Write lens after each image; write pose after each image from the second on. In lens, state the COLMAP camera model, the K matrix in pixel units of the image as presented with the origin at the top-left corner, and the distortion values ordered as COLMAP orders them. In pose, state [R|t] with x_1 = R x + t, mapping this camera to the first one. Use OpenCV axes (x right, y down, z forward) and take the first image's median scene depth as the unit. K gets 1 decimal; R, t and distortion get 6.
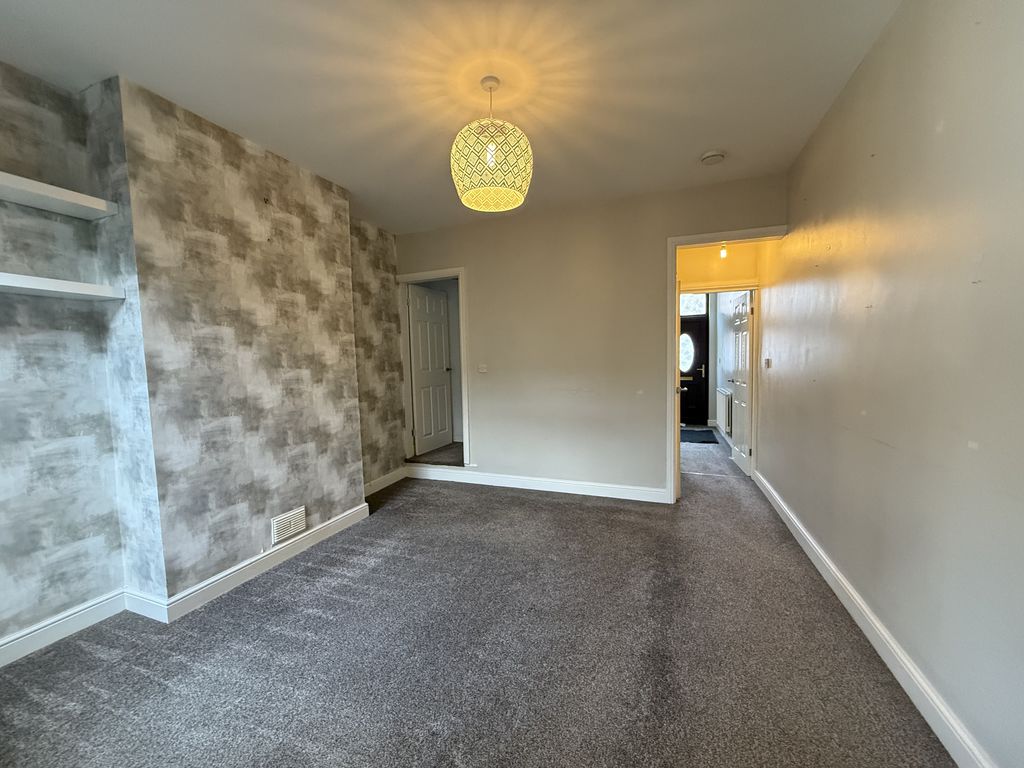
lens RADIAL K [[412.5, 0, 509.1], [0, 412.5, 384.5], [0, 0, 1]] dist [-0.001539, -0.000046]
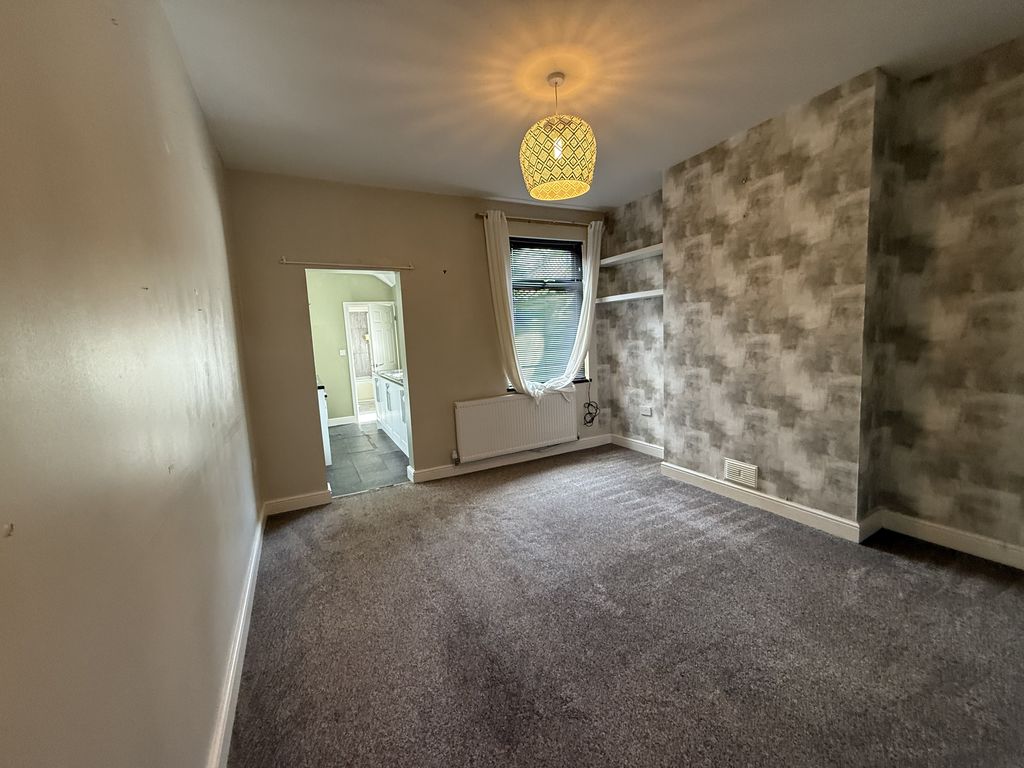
lens RADIAL K [[412.5, 0, 509.1], [0, 412.5, 384.5], [0, 0, 1]] dist [-0.001539, -0.000046]
pose [[-0.663907, 0.140880, -0.734425, 0.701031], [0.014208, 0.984294, 0.175966, -0.108165], [0.747680, 0.106390, -0.655481, 1.280708]]
